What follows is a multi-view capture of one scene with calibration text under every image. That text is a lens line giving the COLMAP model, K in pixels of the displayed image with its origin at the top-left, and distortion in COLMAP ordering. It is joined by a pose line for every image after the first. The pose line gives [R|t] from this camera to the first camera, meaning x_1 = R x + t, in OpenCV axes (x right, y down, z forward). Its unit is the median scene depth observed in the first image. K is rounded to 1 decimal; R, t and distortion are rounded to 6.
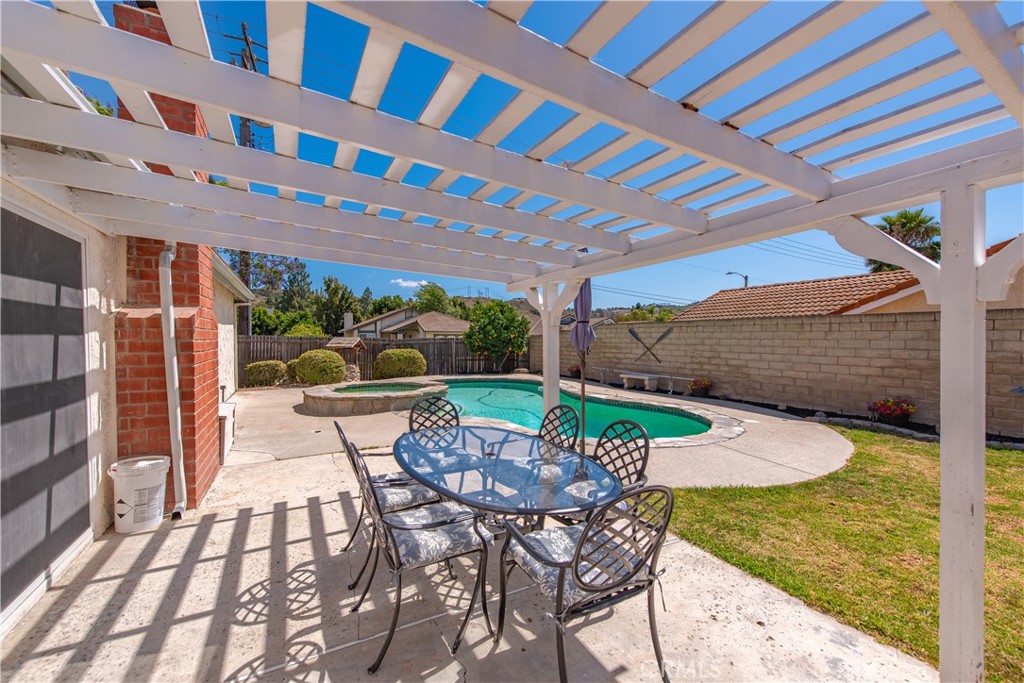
lens RADIAL K [[405.4, 0, 518.3], [0, 405.4, 341.2], [0, 0, 1]] dist [0.015399, -0.006077]
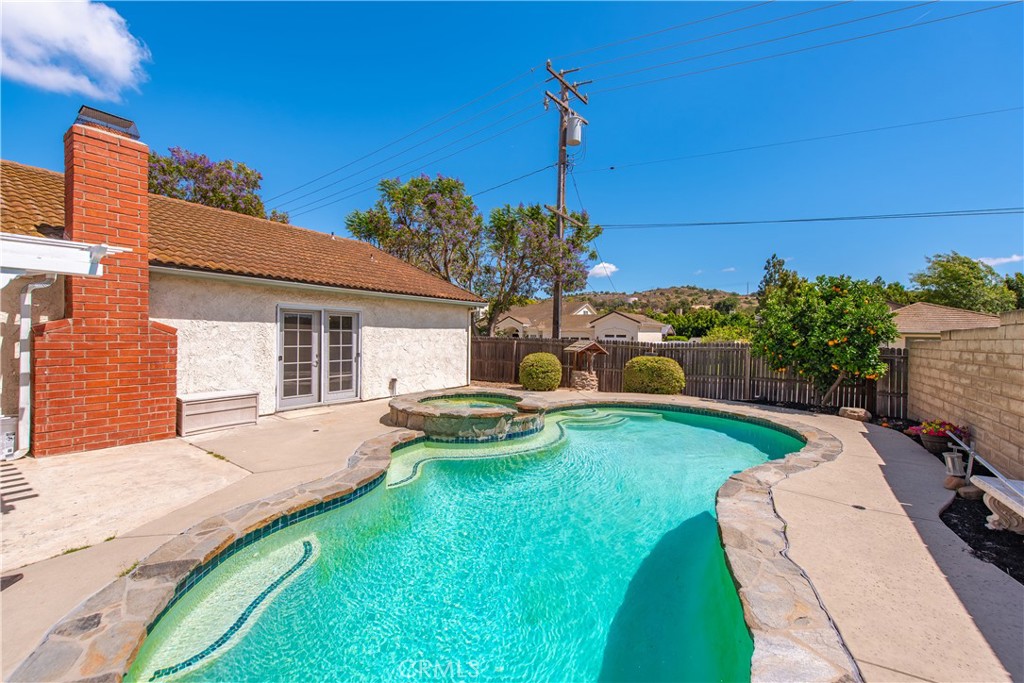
lens RADIAL K [[405.4, 0, 518.3], [0, 405.4, 341.2], [0, 0, 1]] dist [0.015399, -0.006077]
pose [[0.443259, 0.013723, -0.896289, 0.456656], [-0.018601, 0.999808, 0.006108, -0.015650], [0.896201, 0.013964, 0.443429, 0.685365]]
